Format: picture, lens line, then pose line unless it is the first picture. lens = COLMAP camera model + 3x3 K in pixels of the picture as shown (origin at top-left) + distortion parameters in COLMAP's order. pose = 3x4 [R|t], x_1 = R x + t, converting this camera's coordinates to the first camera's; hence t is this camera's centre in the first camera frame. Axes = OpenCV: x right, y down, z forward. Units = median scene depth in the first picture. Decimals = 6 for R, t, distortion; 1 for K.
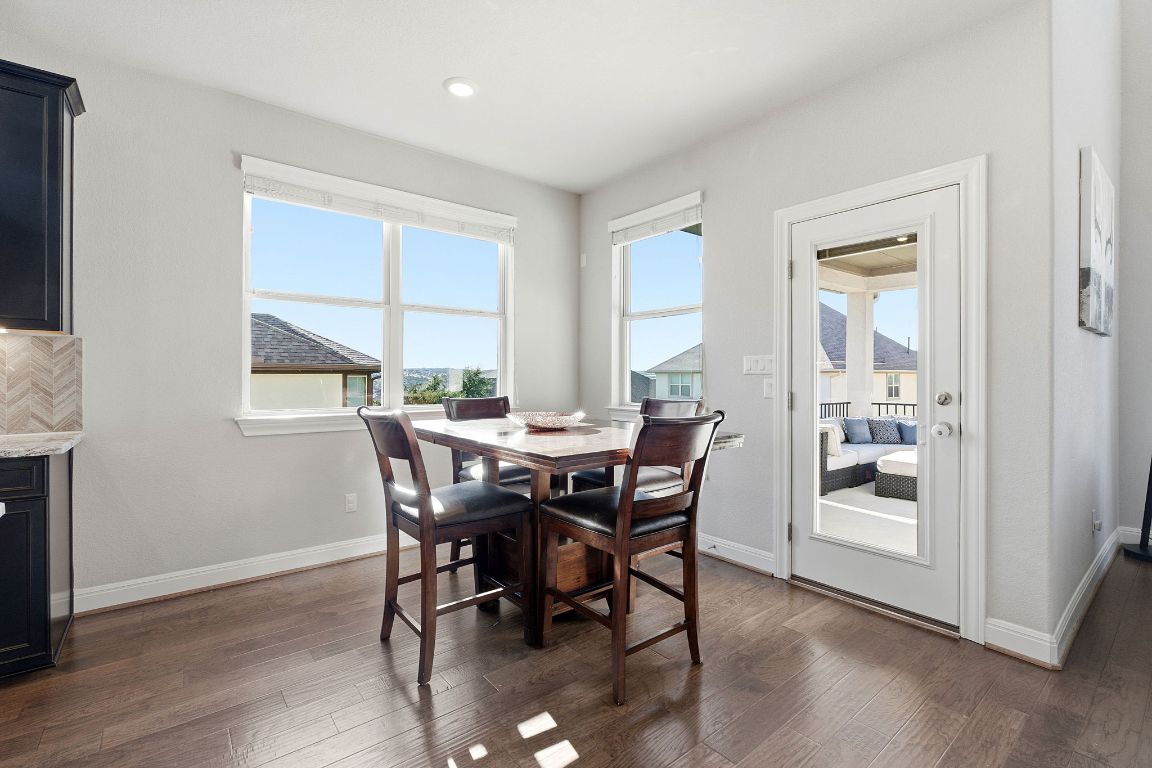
lens RADIAL K [[513.3, 0, 581.0], [0, 513.3, 376.2], [0, 0, 1]] dist [-0.010580, 0.003035]
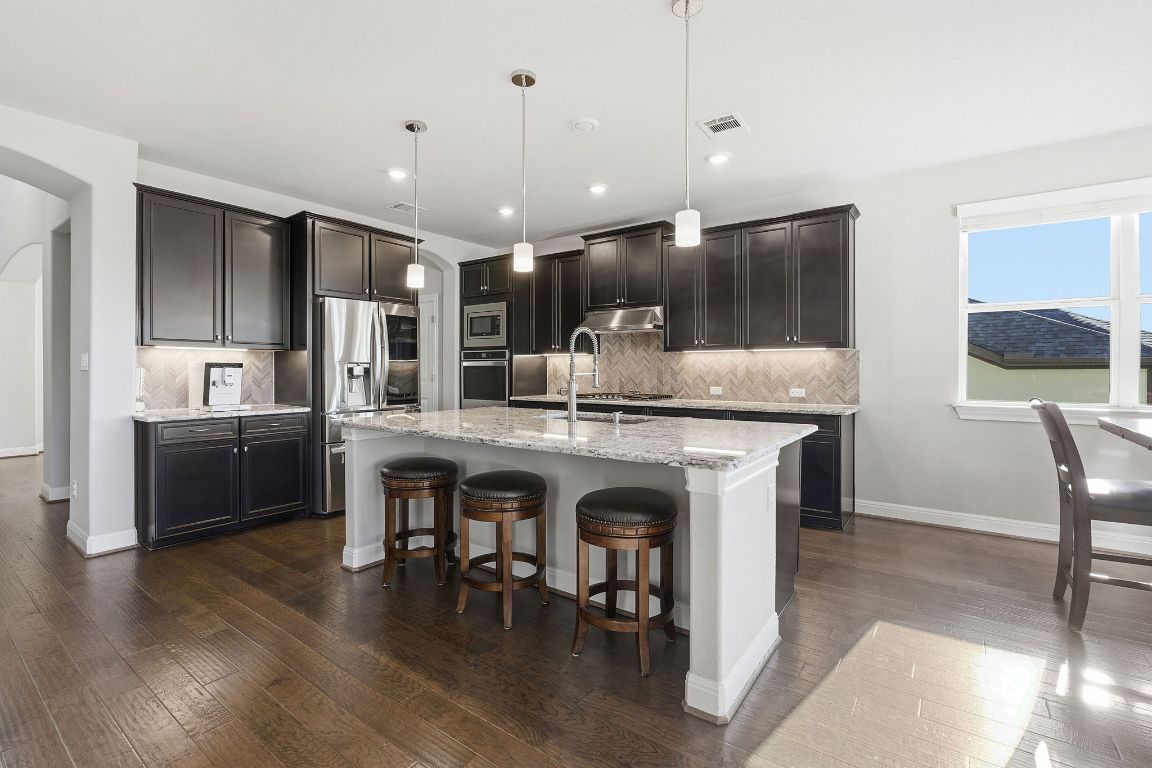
lens RADIAL K [[513.3, 0, 578.7], [0, 513.3, 375.4], [0, 0, 1]] dist [-0.010580, 0.003035]
pose [[0.254809, 0.006671, -0.966968, 0.359766], [0.000513, 0.999975, 0.007034, -0.003739], [0.966991, -0.002288, 0.254800, -0.280629]]
